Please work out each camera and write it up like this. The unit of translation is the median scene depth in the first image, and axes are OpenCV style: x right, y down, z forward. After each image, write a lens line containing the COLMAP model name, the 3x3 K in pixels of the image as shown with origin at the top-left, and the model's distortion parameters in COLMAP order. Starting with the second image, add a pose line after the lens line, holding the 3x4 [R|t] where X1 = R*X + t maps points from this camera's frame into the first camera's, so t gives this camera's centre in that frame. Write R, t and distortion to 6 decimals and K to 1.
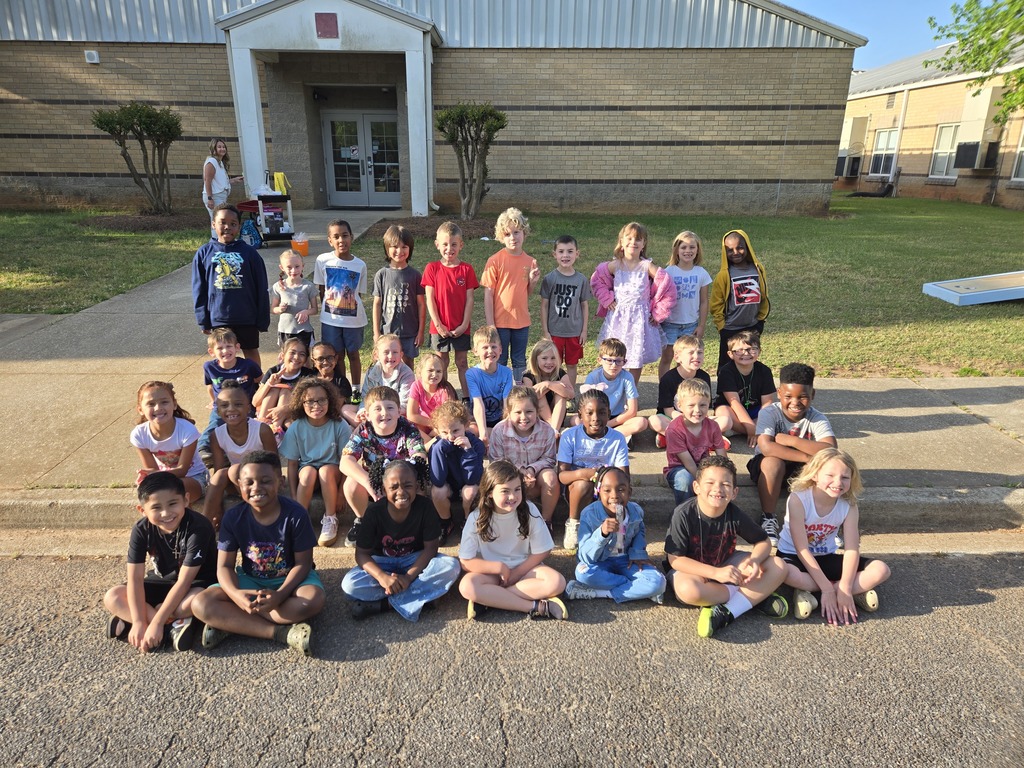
lens RADIAL K [[691.4, 0, 499.0], [0, 691.4, 400.8], [0, 0, 1]] dist [0.068788, -0.060573]
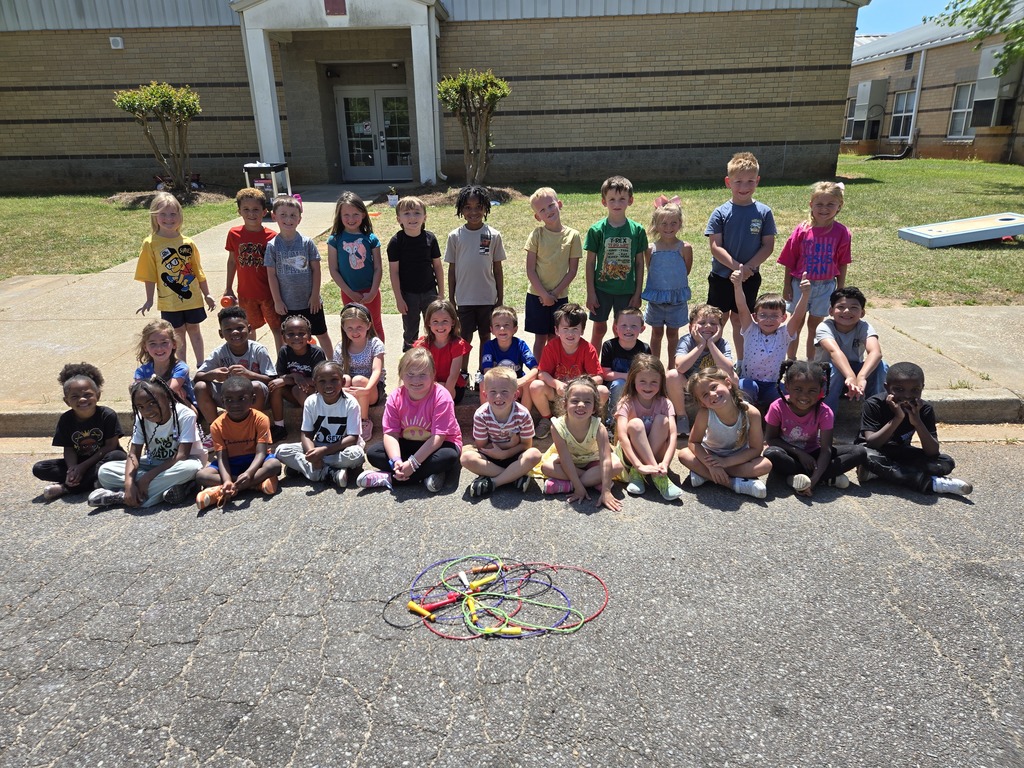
lens RADIAL K [[691.4, 0, 499.6], [0, 691.4, 388.7], [0, 0, 1]] dist [0.068788, -0.060573]
pose [[0.998950, -0.014025, -0.043609, 0.030641], [0.014457, 0.999849, 0.009618, 0.024690], [0.043468, -0.010238, 0.999002, -0.028615]]
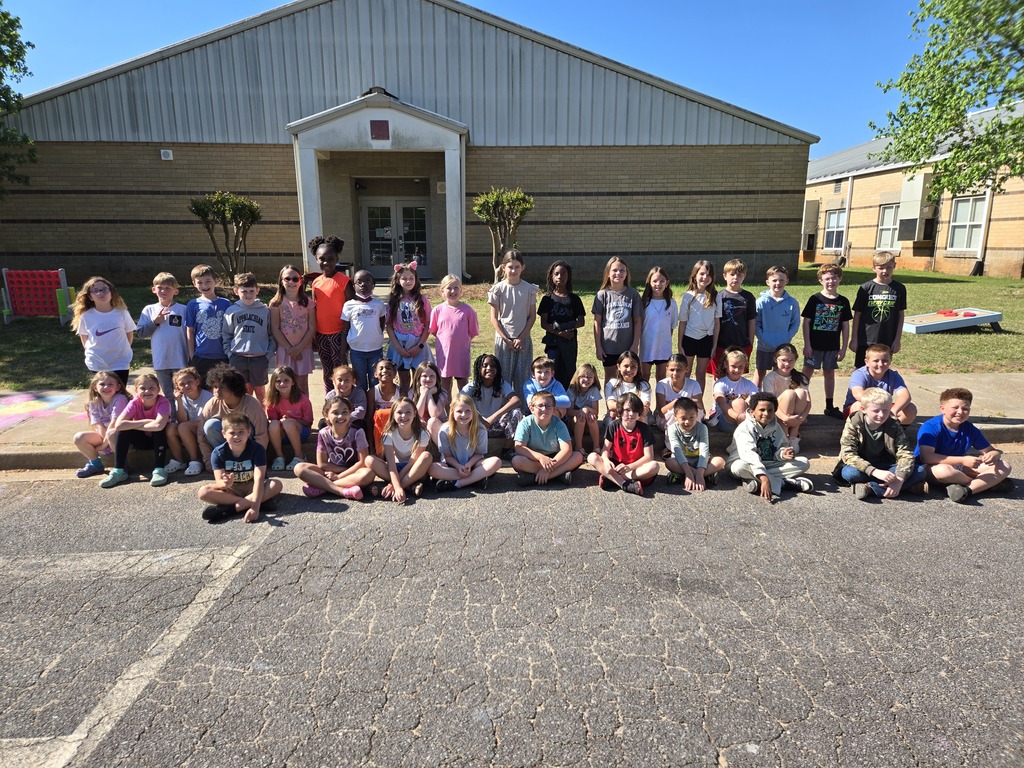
lens RADIAL K [[691.4, 0, 500.2], [0, 691.4, 397.9], [0, 0, 1]] dist [0.068788, -0.060573]
pose [[0.998741, -0.021175, 0.045475, -0.088996], [0.026167, 0.993347, -0.112151, 0.052821], [-0.042798, 0.113200, 0.992650, -0.124983]]
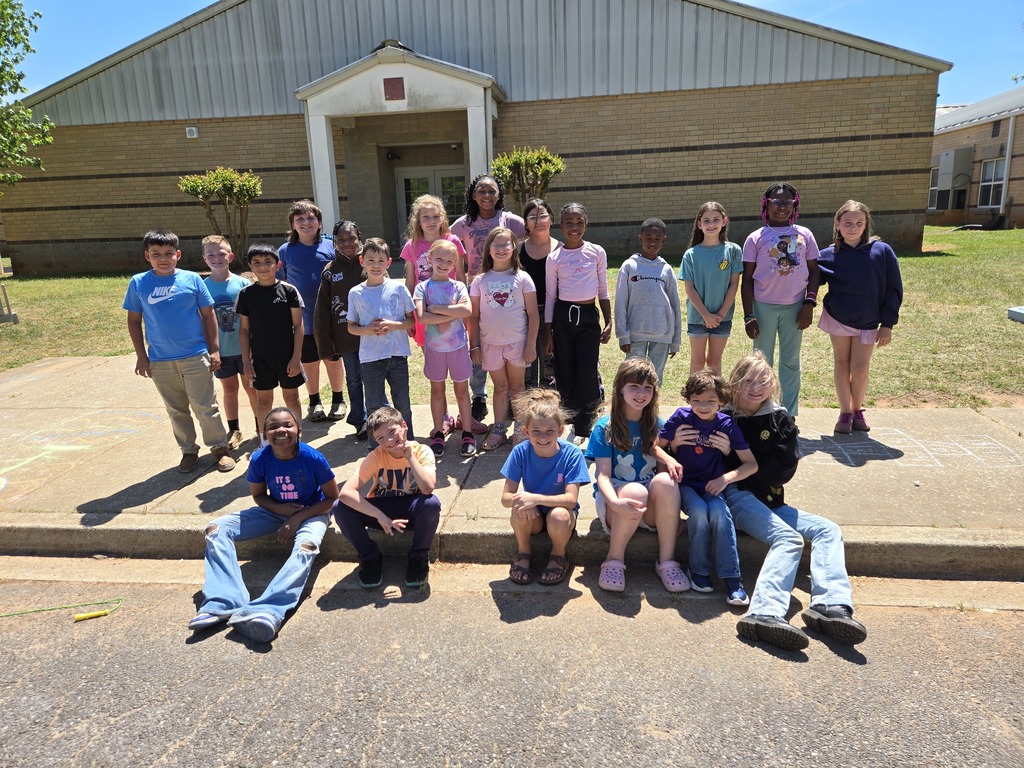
lens RADIAL K [[691.4, 0, 496.2], [0, 691.4, 386.0], [0, 0, 1]] dist [0.068788, -0.060573]
pose [[0.989713, -0.009954, -0.142718, 0.046116], [-0.003623, 0.995512, -0.094563, 0.009072], [0.143018, 0.094108, 0.985236, 0.021824]]
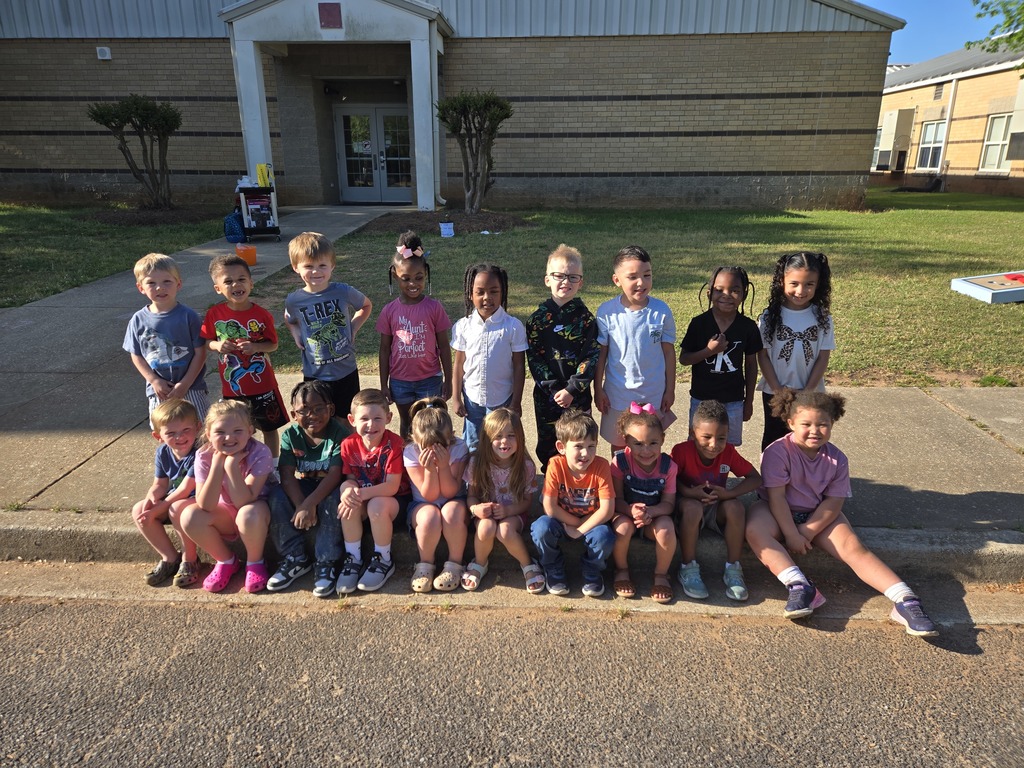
lens RADIAL K [[691.4, 0, 502.4], [0, 691.4, 387.3], [0, 0, 1]] dist [0.068788, -0.060573]
pose [[0.998315, 0.011436, -0.056888, 0.046759], [-0.012531, 0.999742, -0.018934, -0.003562], [0.056656, 0.019615, 0.998201, 0.045556]]
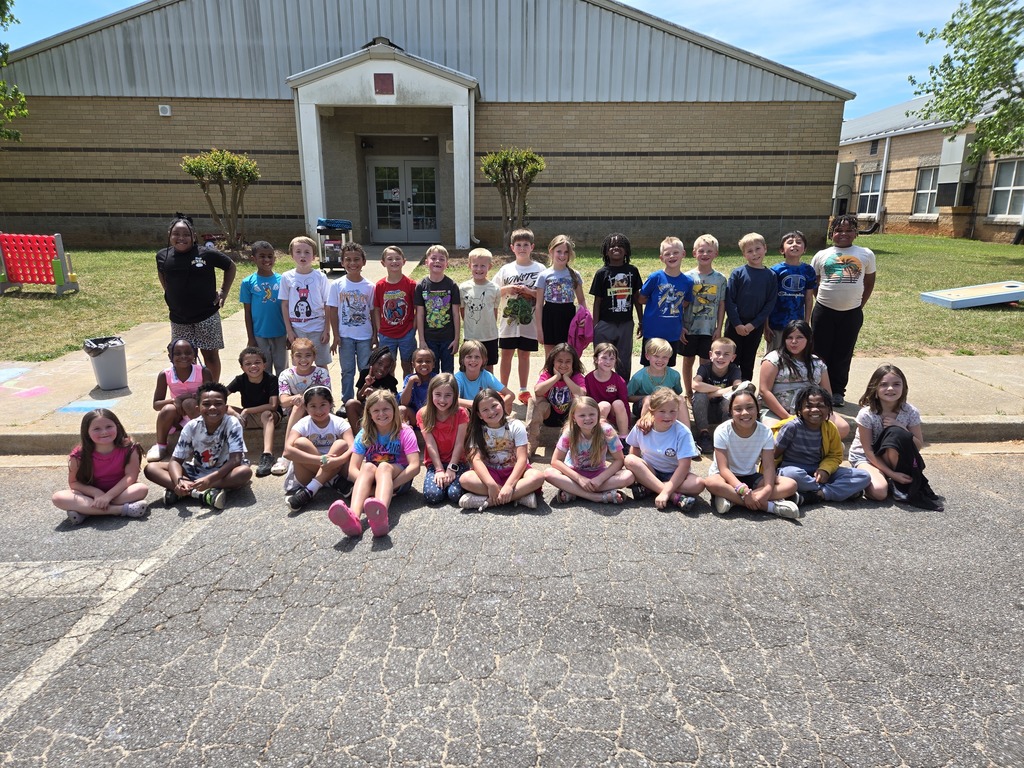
lens RADIAL K [[691.4, 0, 504.2], [0, 691.4, 397.4], [0, 0, 1]] dist [0.068788, -0.060573]
pose [[0.999799, -0.009555, 0.017628, -0.065068], [0.010670, 0.997873, -0.064304, 0.040474], [-0.016976, 0.064480, 0.997775, -0.087230]]
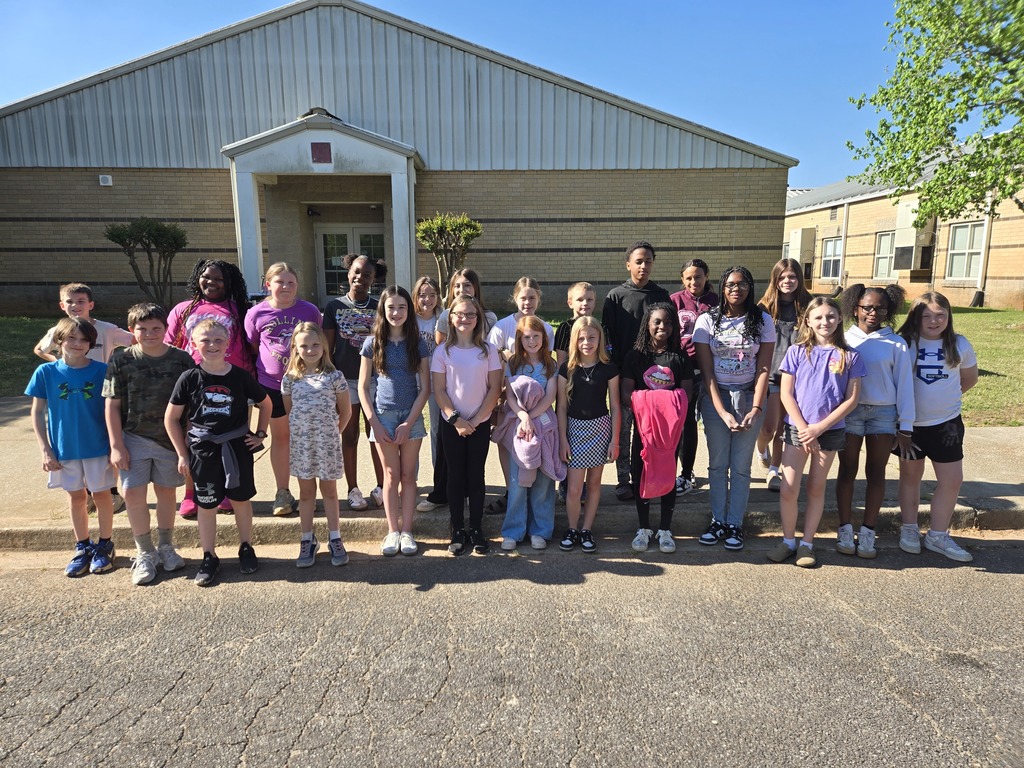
lens RADIAL K [[691.4, 0, 502.8], [0, 691.4, 396.5], [0, 0, 1]] dist [0.068788, -0.060573]
pose [[0.999592, -0.016192, 0.023525, 0.012478], [0.019654, 0.987672, -0.155301, 0.029320], [-0.020720, 0.155700, 0.987587, -0.048430]]
